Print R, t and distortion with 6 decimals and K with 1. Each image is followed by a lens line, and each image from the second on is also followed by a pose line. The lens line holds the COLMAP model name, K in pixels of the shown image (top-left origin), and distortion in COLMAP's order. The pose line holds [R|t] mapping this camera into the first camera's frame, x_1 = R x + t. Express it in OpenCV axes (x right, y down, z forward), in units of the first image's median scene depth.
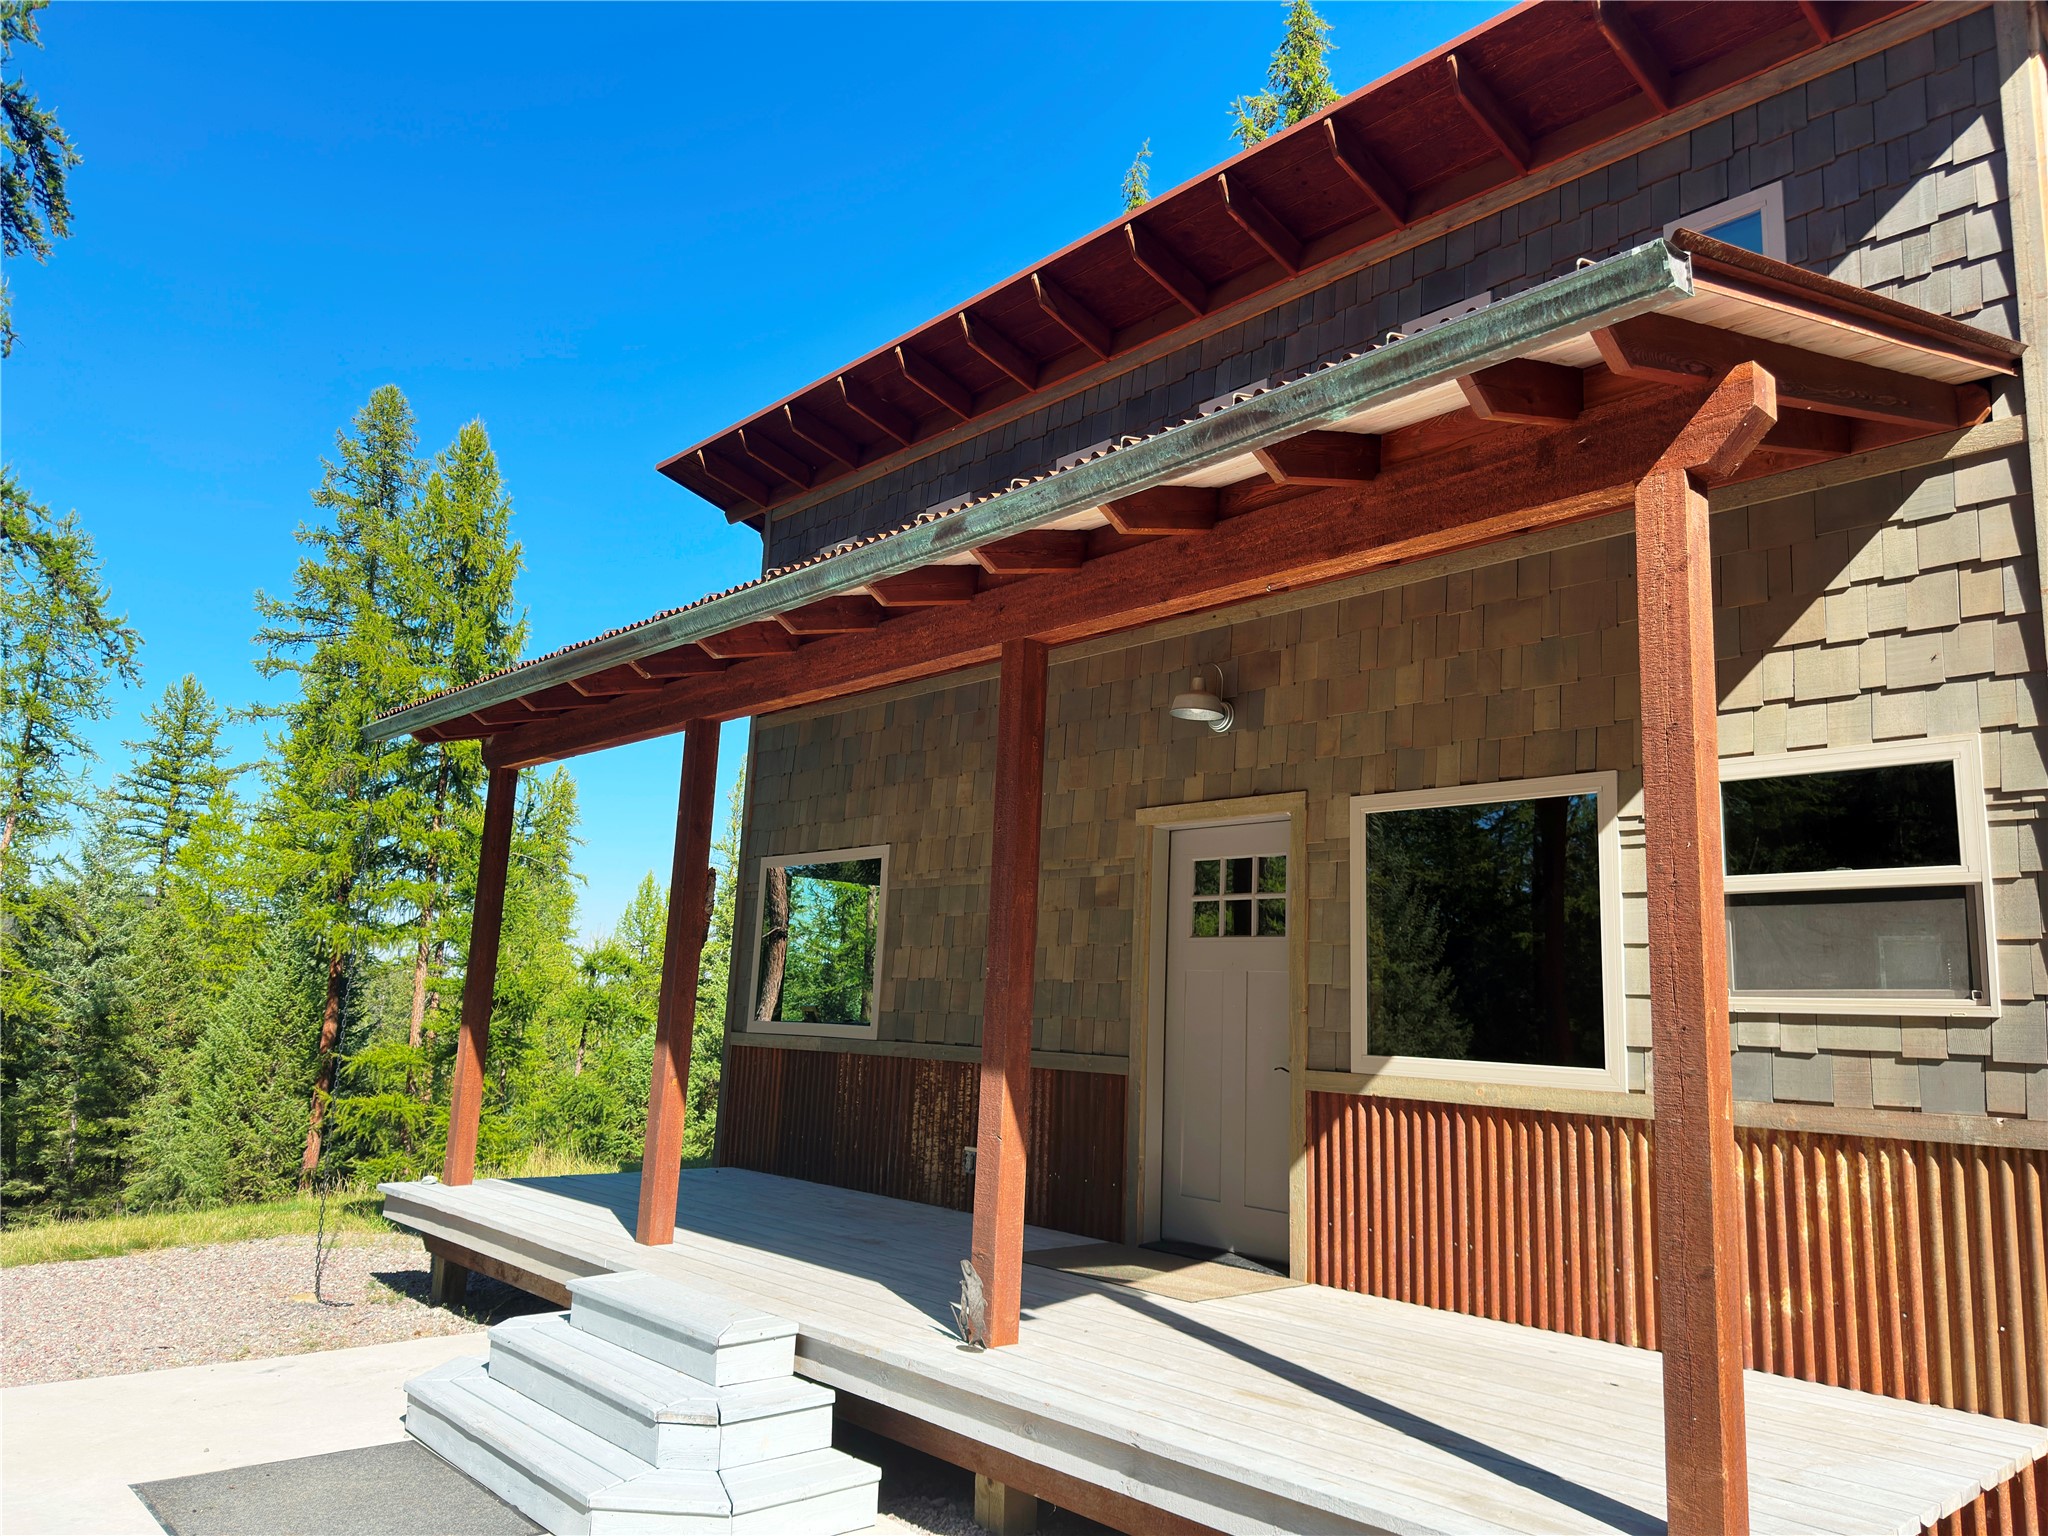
lens RADIAL K [[1425.4, 0, 1029.5], [0, 1425.4, 767.1], [0, 0, 1]] dist [0.097084, -0.142074]
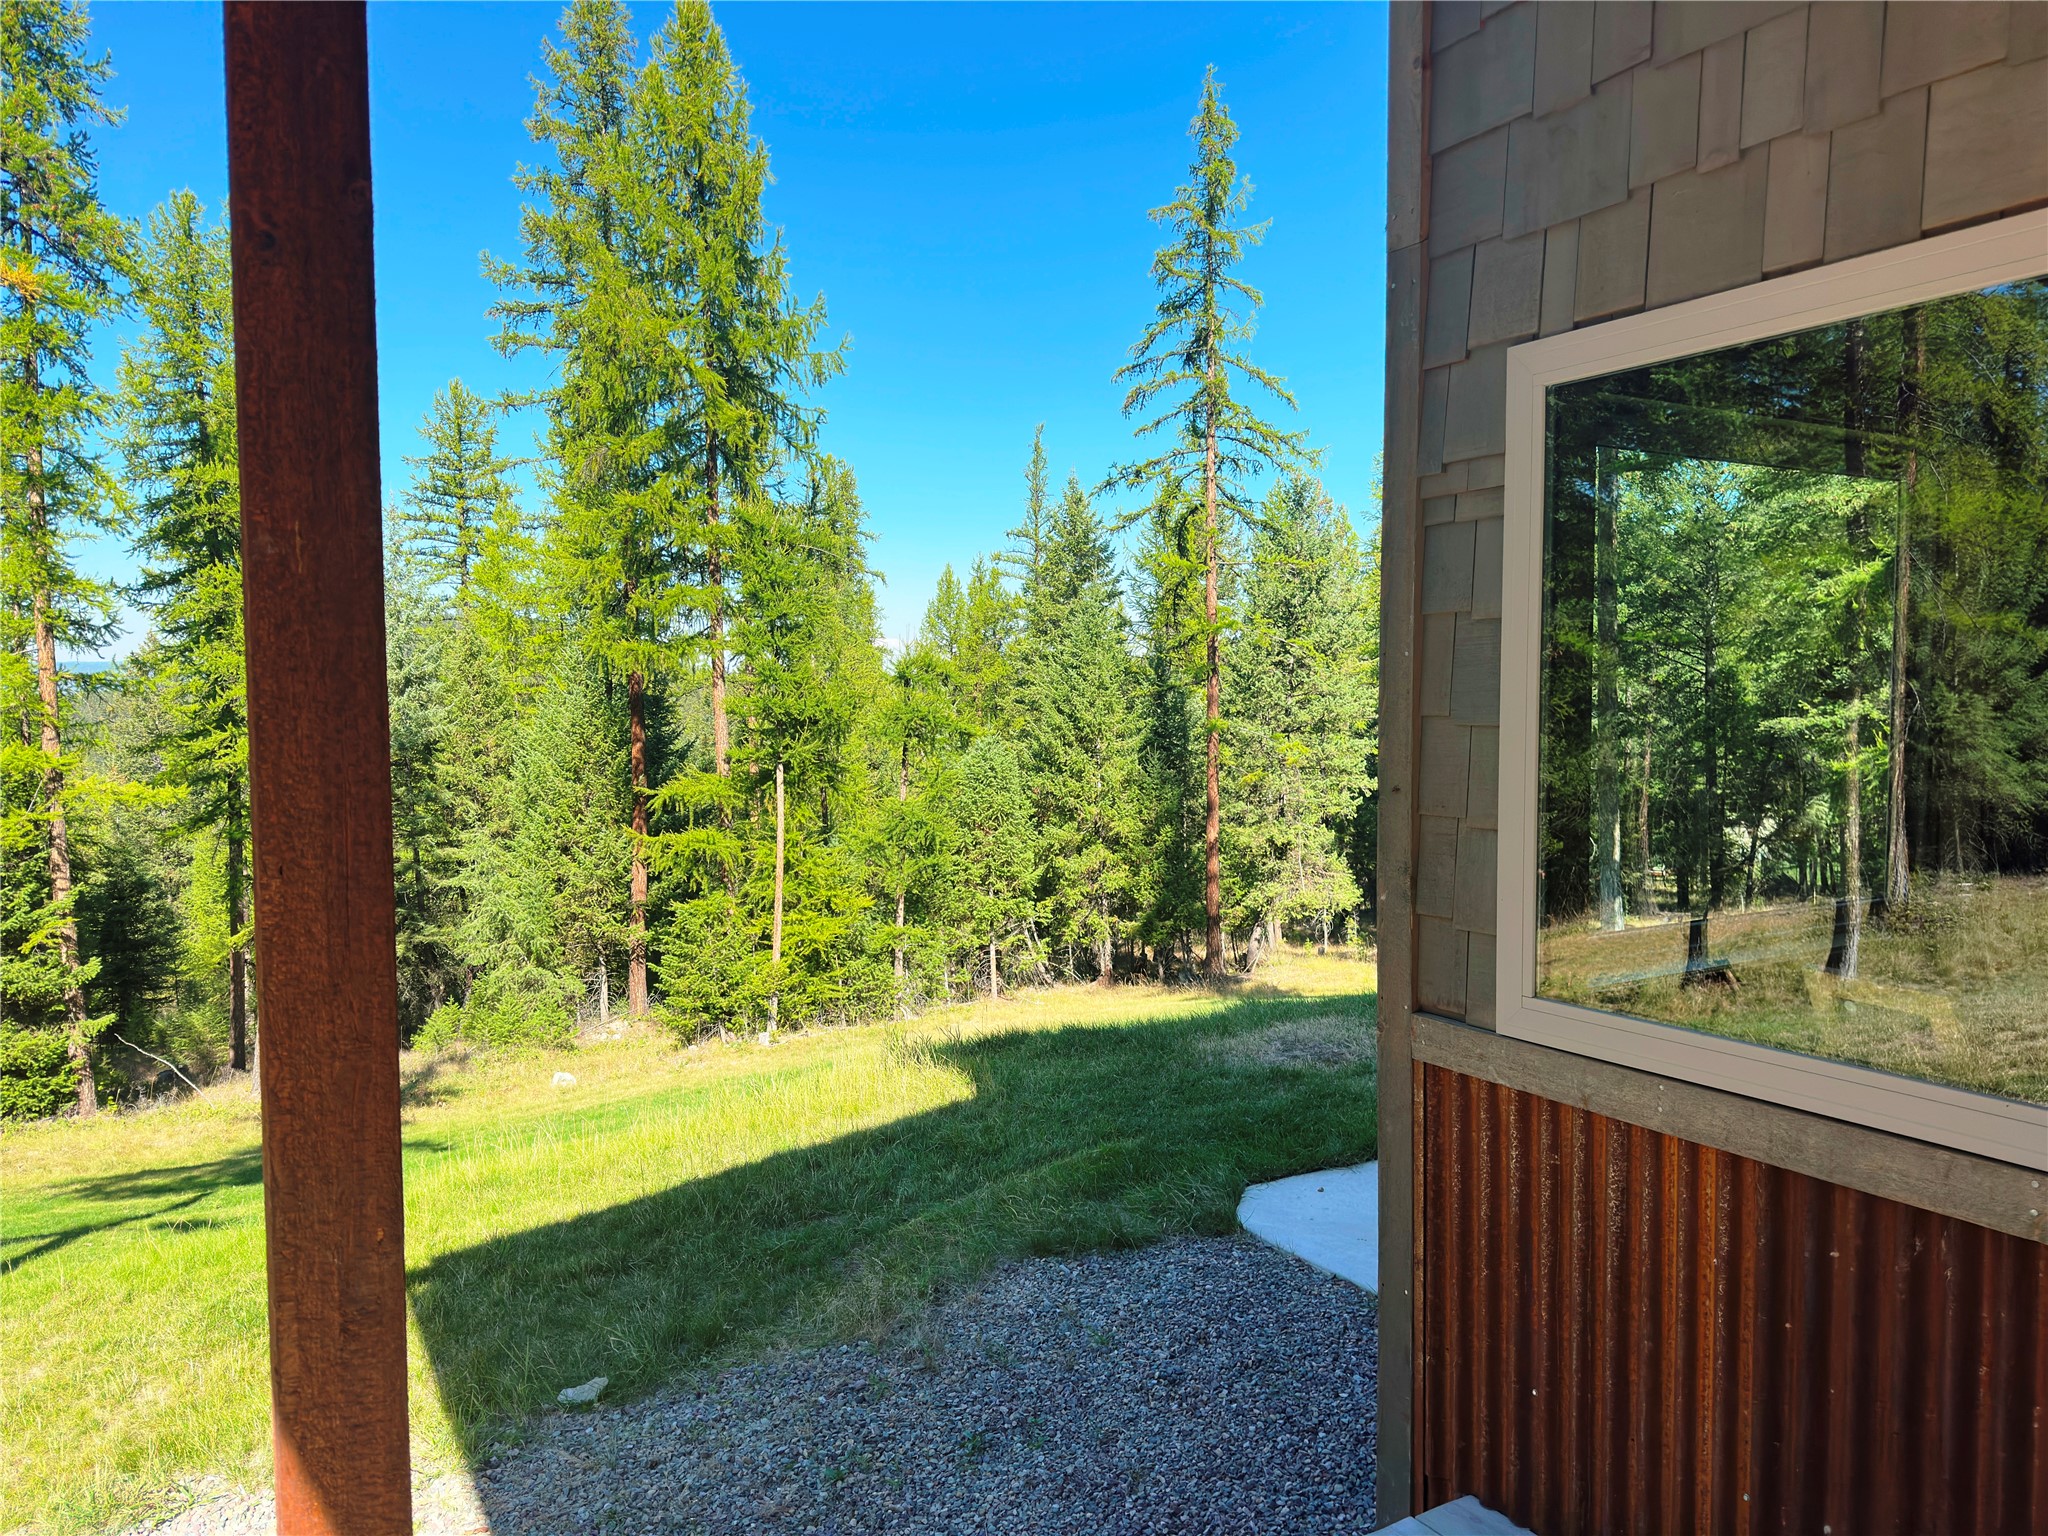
lens RADIAL K [[1409.2, 0, 1016.4], [0, 1409.2, 777.5], [0, 0, 1]] dist [0.144246, -0.230768]
pose [[0.975911, -0.034823, -0.215374, -0.365066], [0.082740, 0.972509, 0.217672, 0.122691], [0.201873, -0.230249, 0.951963, 1.205420]]
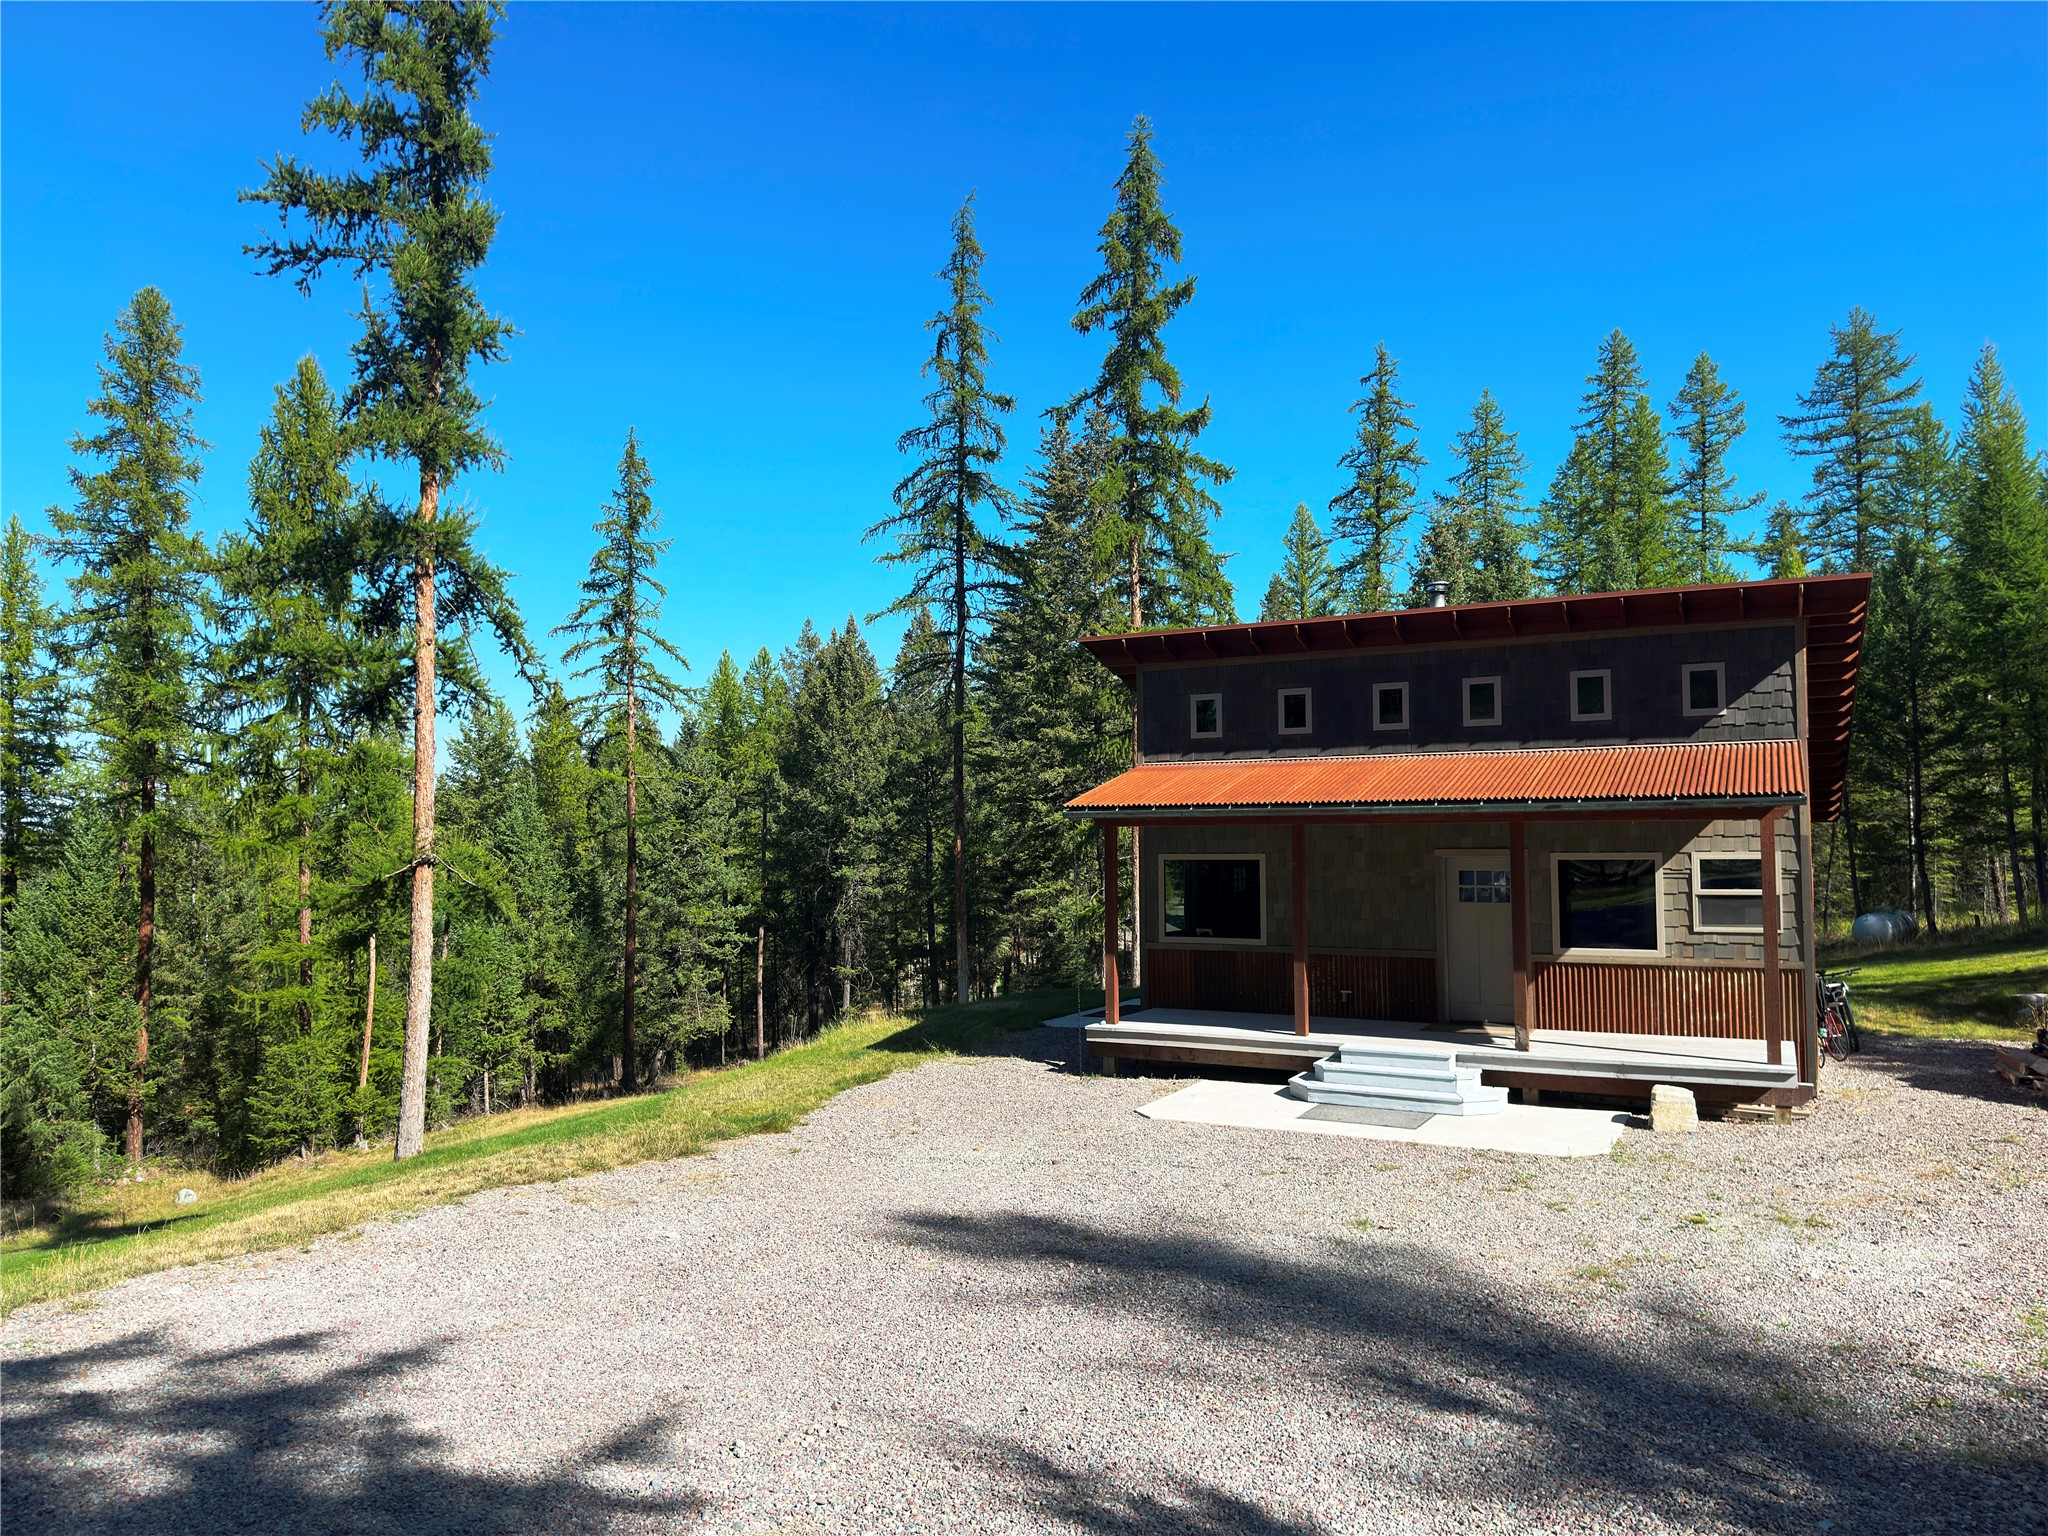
lens RADIAL K [[1406.0, 0, 1032.4], [0, 1406.0, 789.8], [0, 0, 1]] dist [0.161177, -0.297587]
pose [[0.933102, -0.028521, 0.358479, -1.640724], [-0.019468, 0.991382, 0.129550, -0.425379], [-0.359085, -0.127862, 0.924505, -1.110693]]
